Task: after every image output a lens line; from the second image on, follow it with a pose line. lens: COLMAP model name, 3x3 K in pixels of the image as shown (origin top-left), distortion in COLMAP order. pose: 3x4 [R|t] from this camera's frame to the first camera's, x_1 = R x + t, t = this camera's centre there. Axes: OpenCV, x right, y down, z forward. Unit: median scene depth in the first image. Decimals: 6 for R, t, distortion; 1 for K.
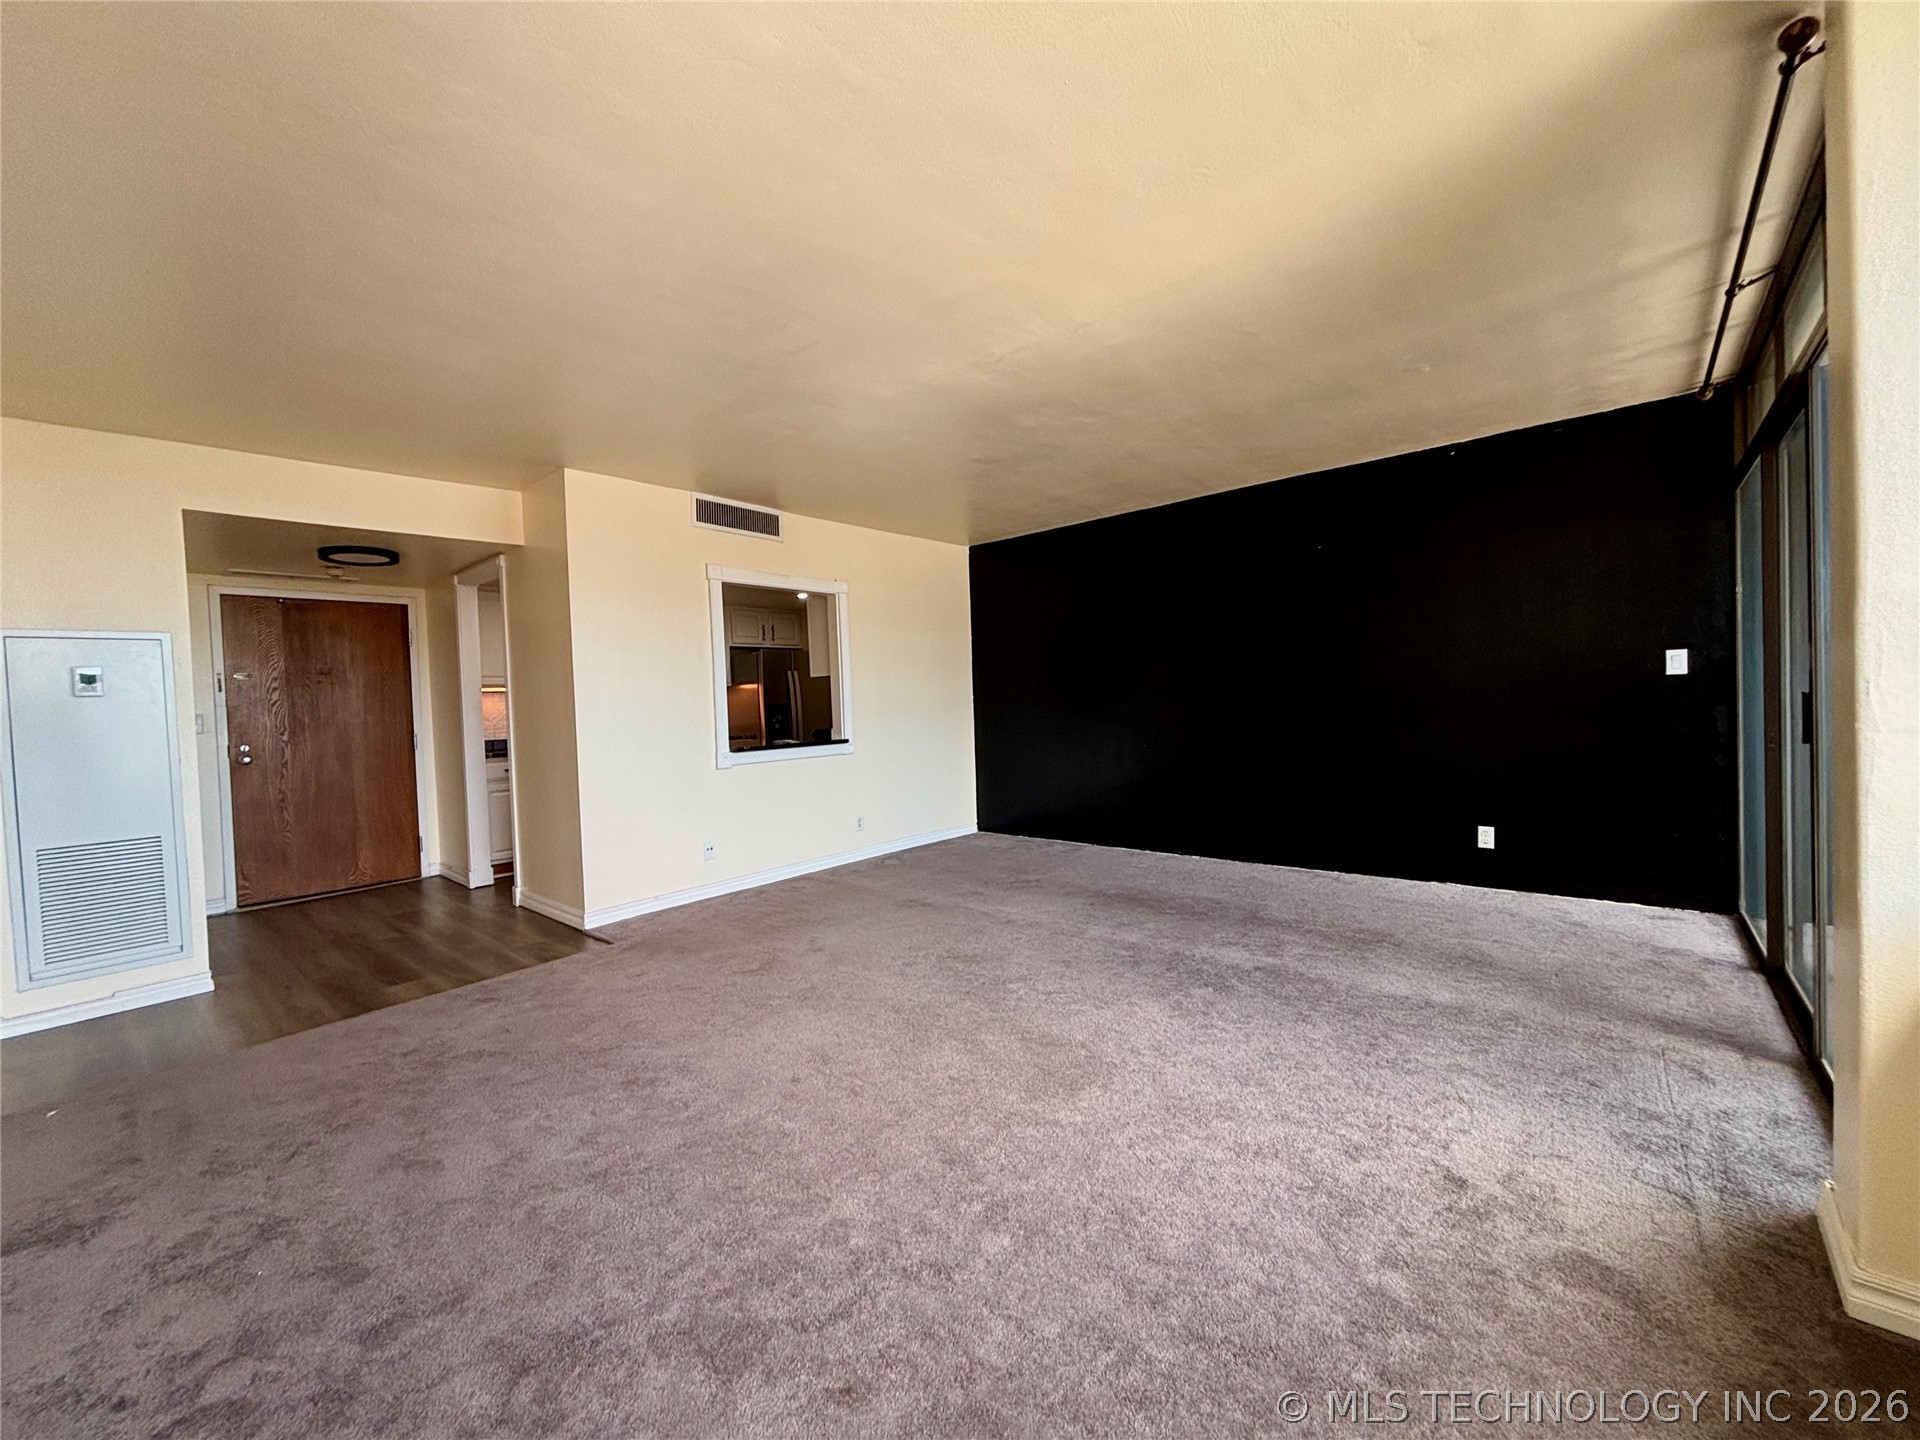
lens RADIAL K [[769.3, 0, 940.4], [0, 769.3, 721.2], [0, 0, 1]] dist [-0.001713, -0.000205]
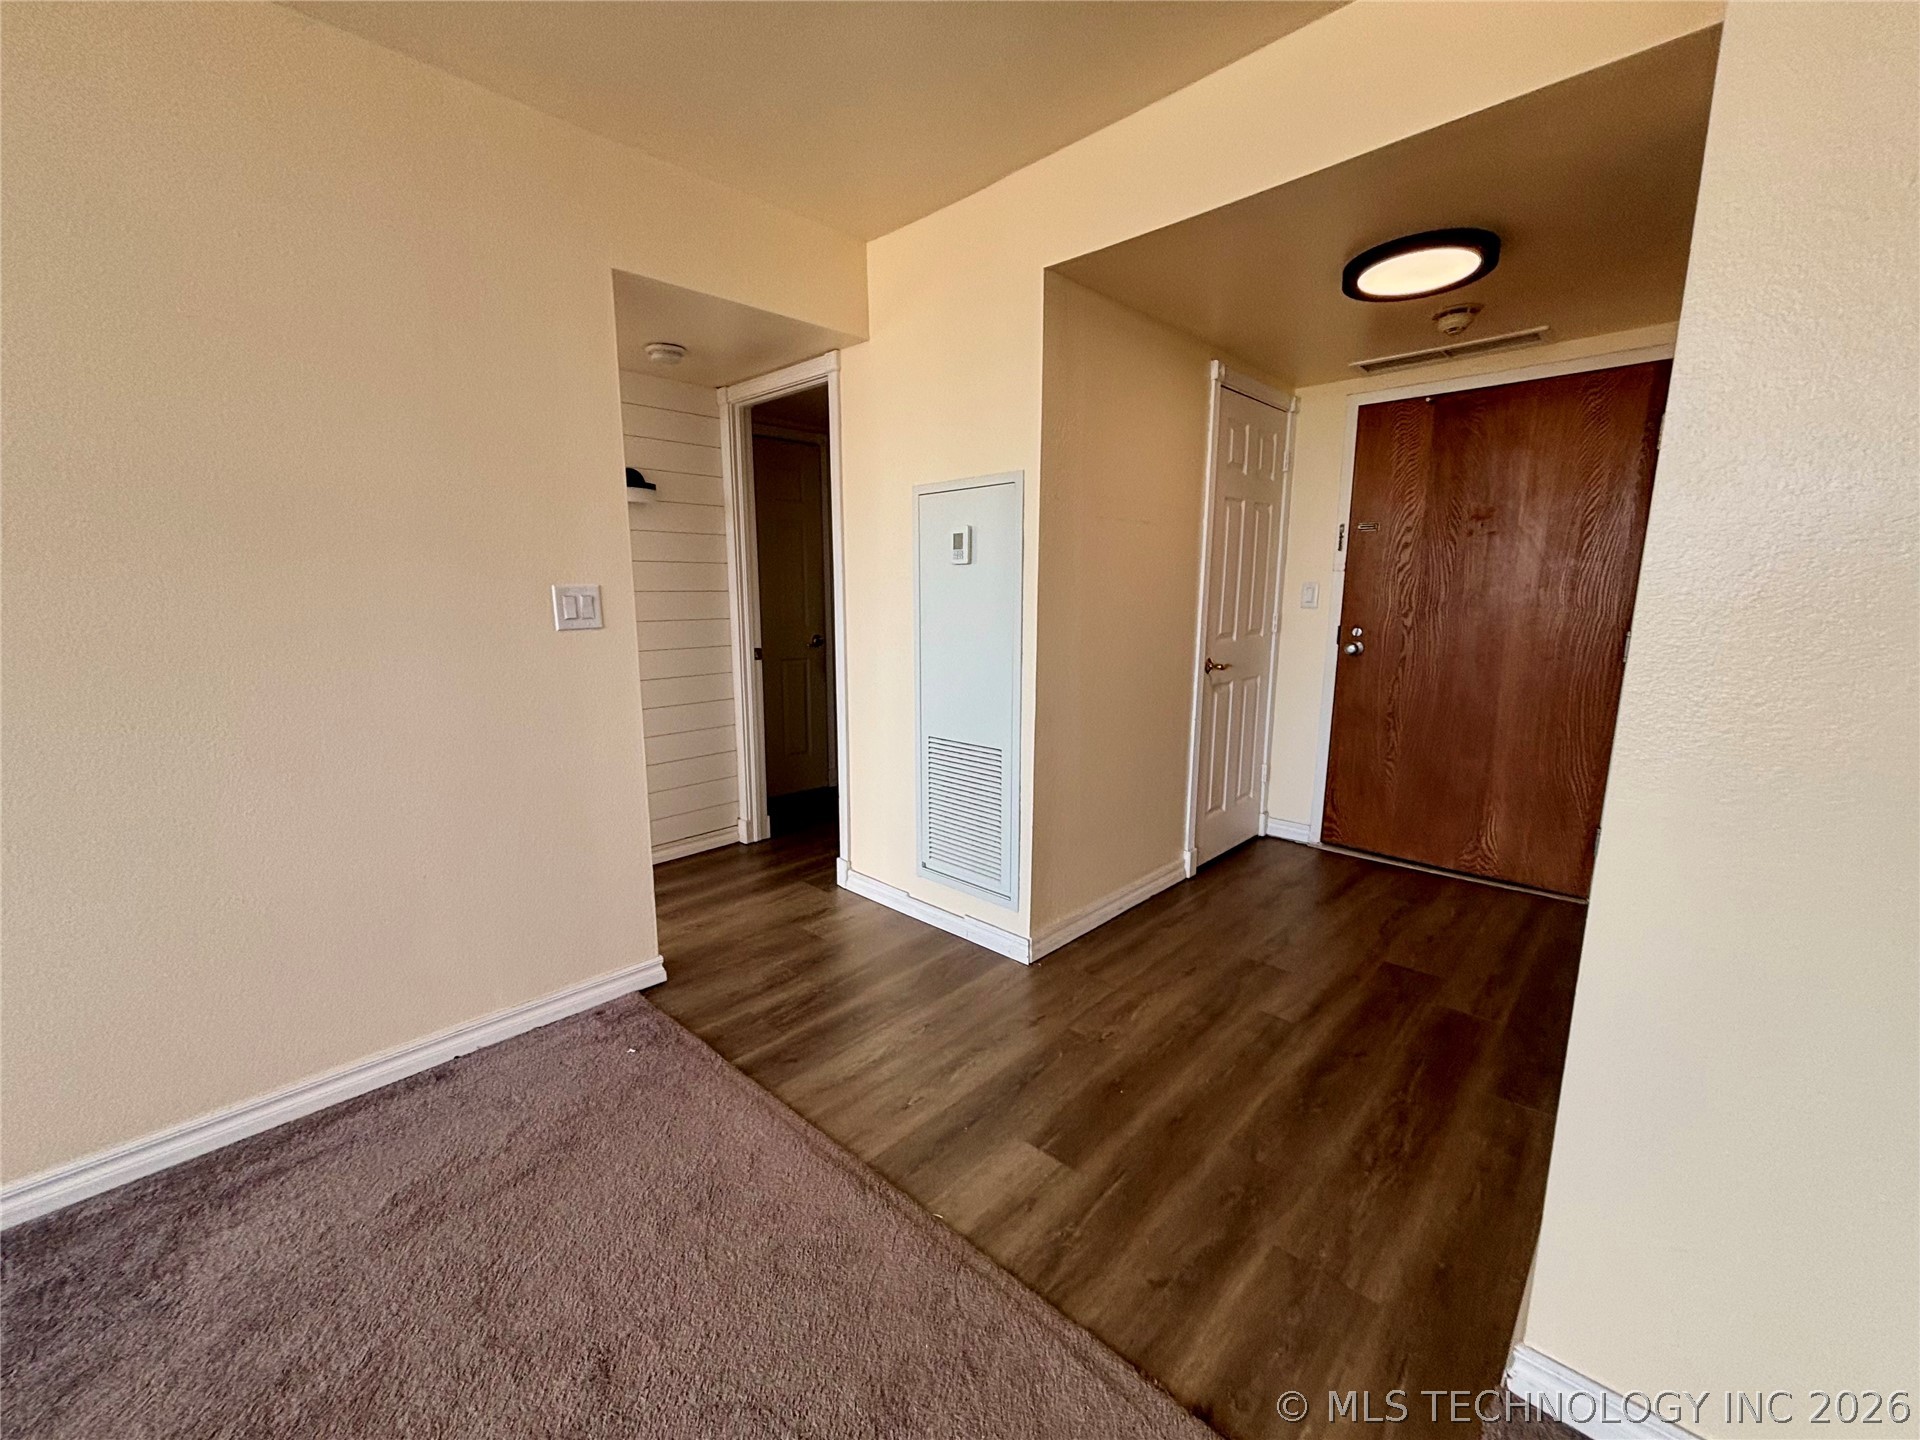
lens RADIAL K [[769.3, 0, 940.4], [0, 769.3, 721.2], [0, 0, 1]] dist [-0.001713, -0.000205]
pose [[-0.038740, 0.207666, -0.977432, -0.178886], [-0.017978, 0.977864, 0.208470, -0.024797], [0.999088, 0.025649, -0.034149, 0.628953]]
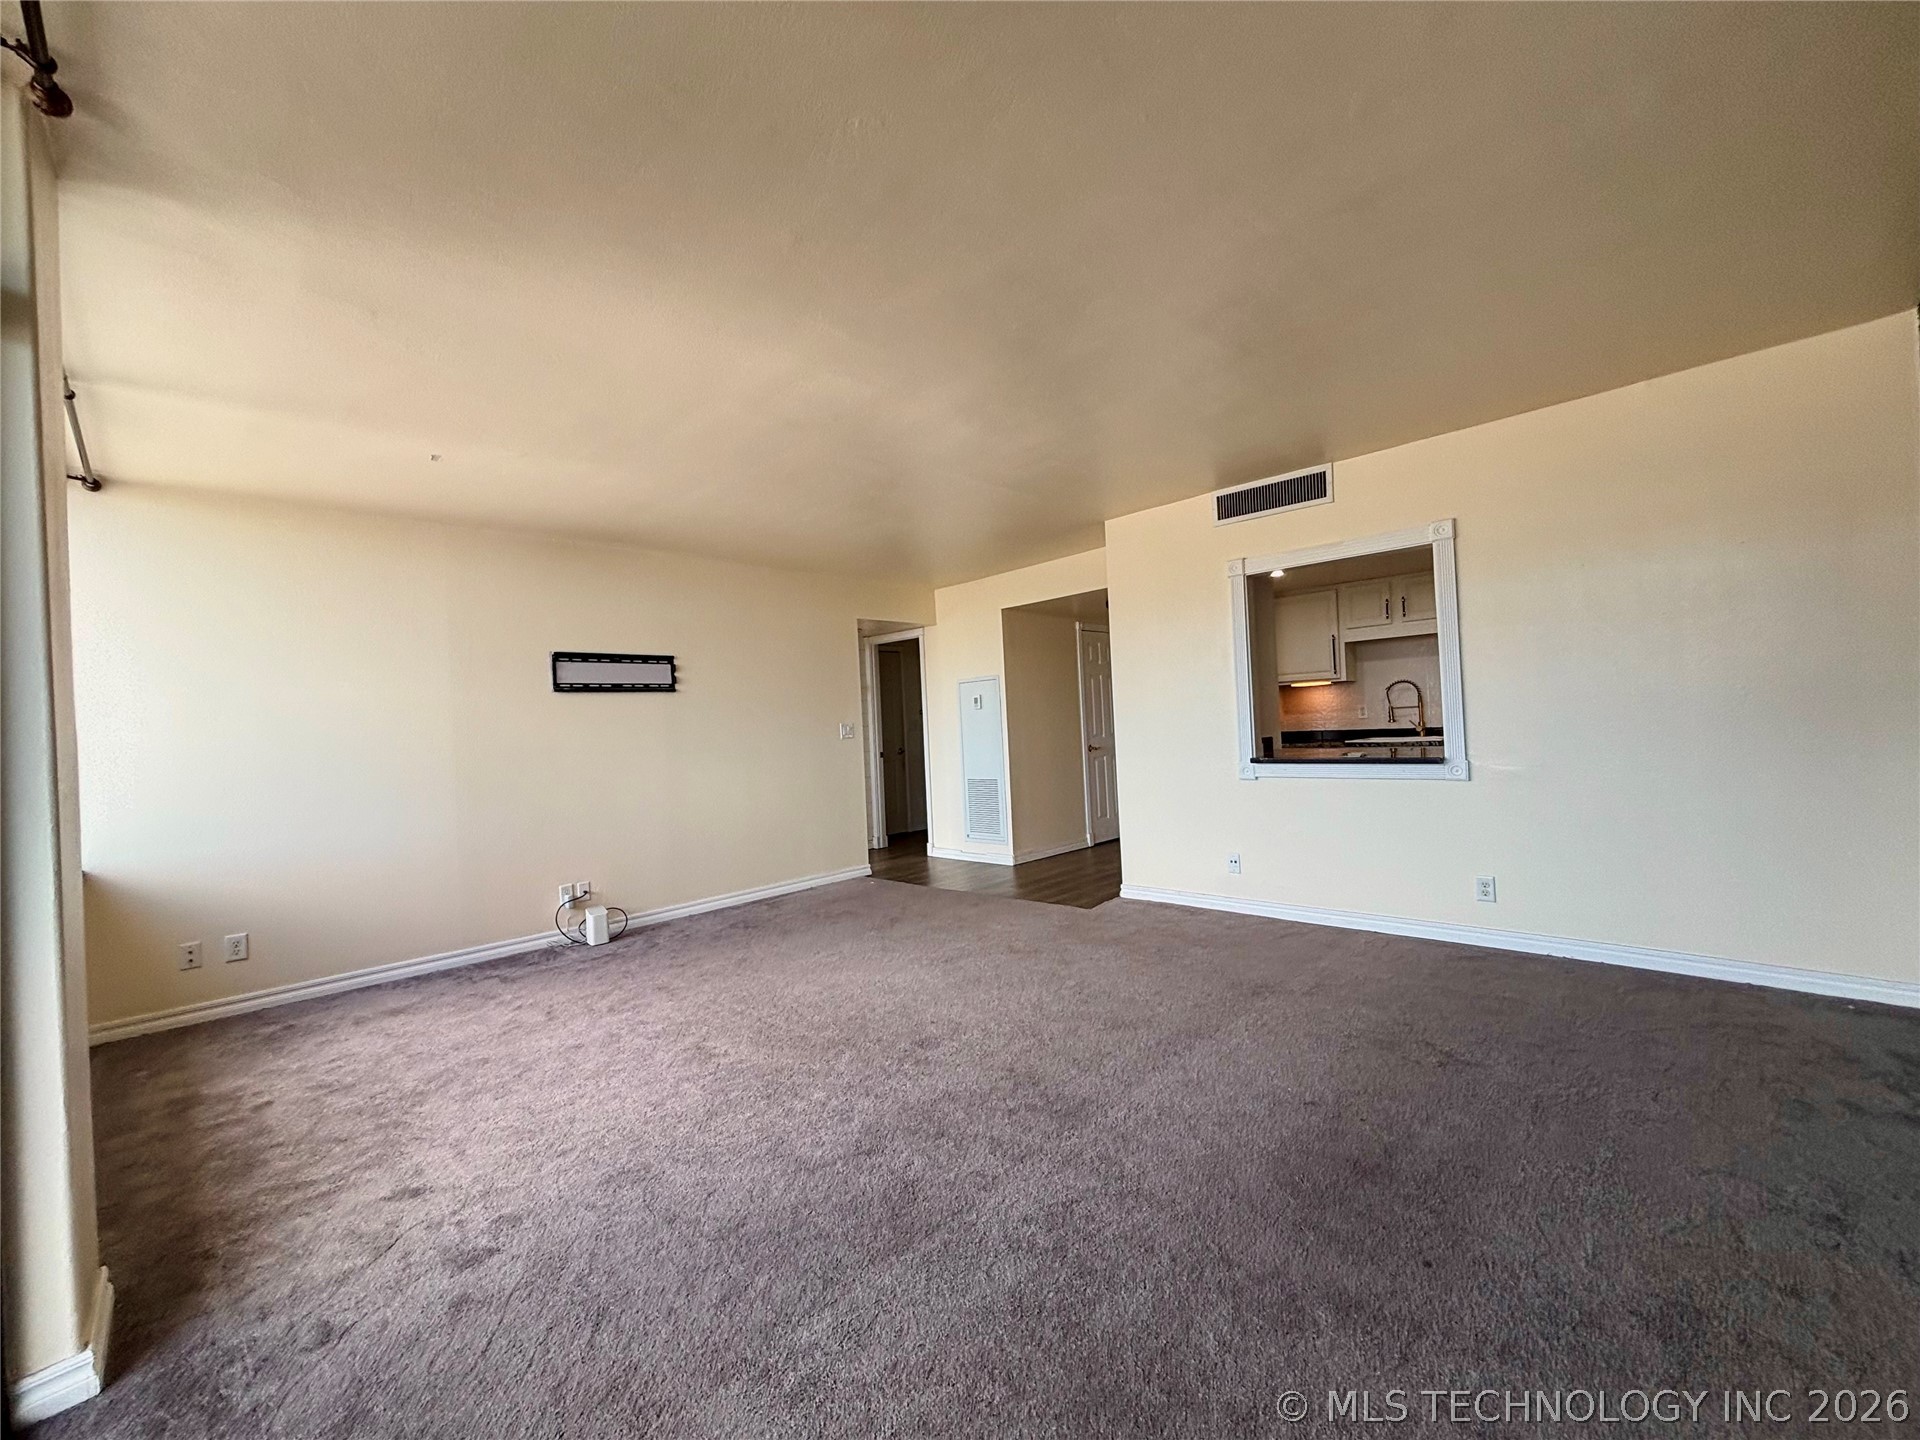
lens RADIAL K [[769.3, 0, 940.4], [0, 769.3, 721.2], [0, 0, 1]] dist [-0.001713, -0.000205]
pose [[-0.050822, 0.036029, -0.998058, 0.601740], [0.028787, 0.998987, 0.034597, -0.047360], [0.998293, -0.026972, -0.051807, 0.626626]]
